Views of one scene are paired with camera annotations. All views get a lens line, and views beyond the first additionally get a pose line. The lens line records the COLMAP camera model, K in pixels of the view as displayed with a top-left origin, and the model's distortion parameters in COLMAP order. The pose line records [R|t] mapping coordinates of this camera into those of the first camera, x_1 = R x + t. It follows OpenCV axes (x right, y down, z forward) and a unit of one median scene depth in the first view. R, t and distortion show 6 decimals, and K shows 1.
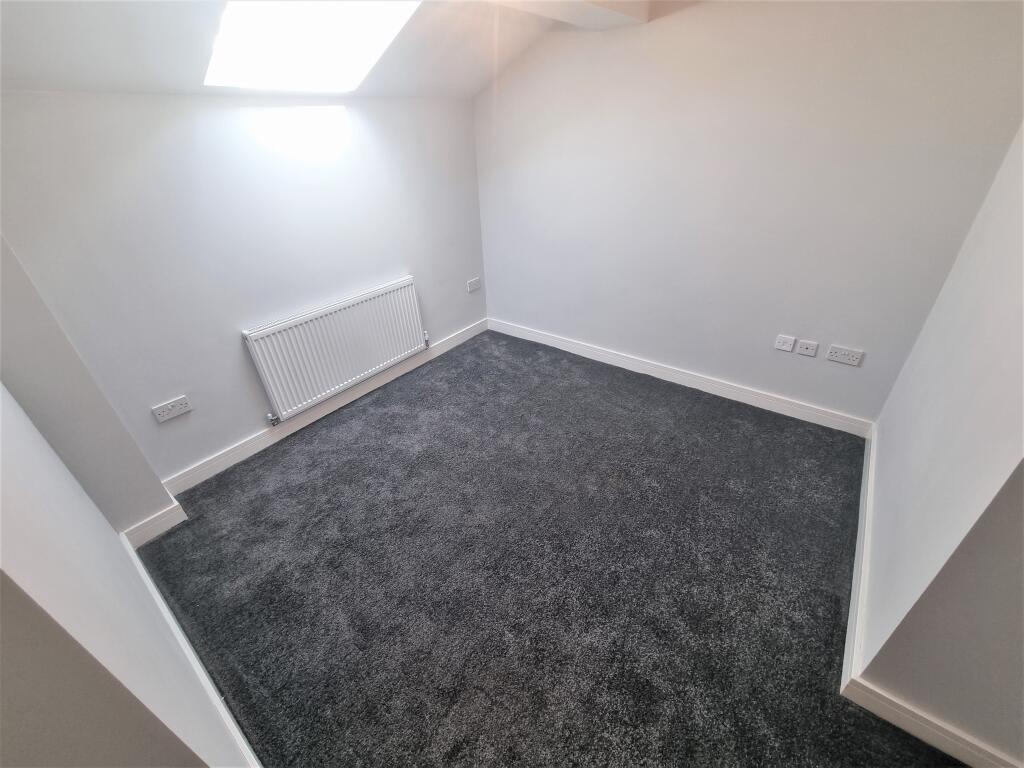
lens RADIAL K [[419.2, 0, 511.8], [0, 419.2, 381.2], [0, 0, 1]] dist [-0.000522, -0.001919]
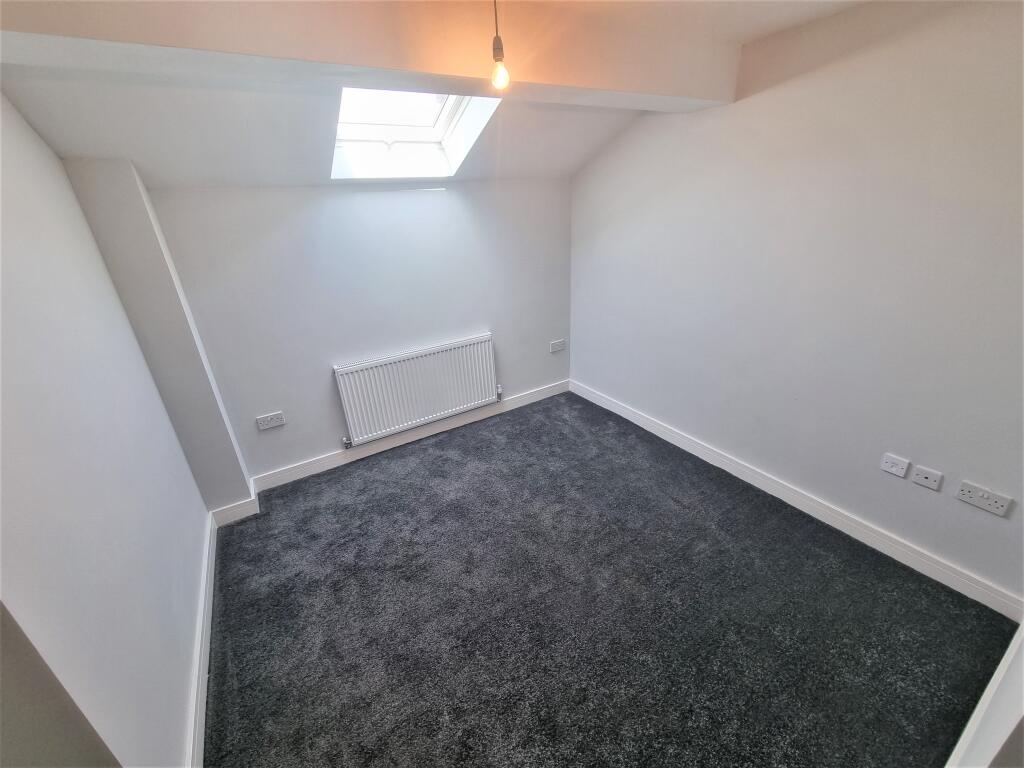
lens RADIAL K [[419.2, 0, 510.7], [0, 419.2, 381.9], [0, 0, 1]] dist [-0.000522, -0.001919]
pose [[0.935592, 0.133359, -0.326929, 0.232611], [-0.171038, 0.981217, -0.089219, -0.054419], [0.308890, 0.139390, 0.940828, 0.032007]]
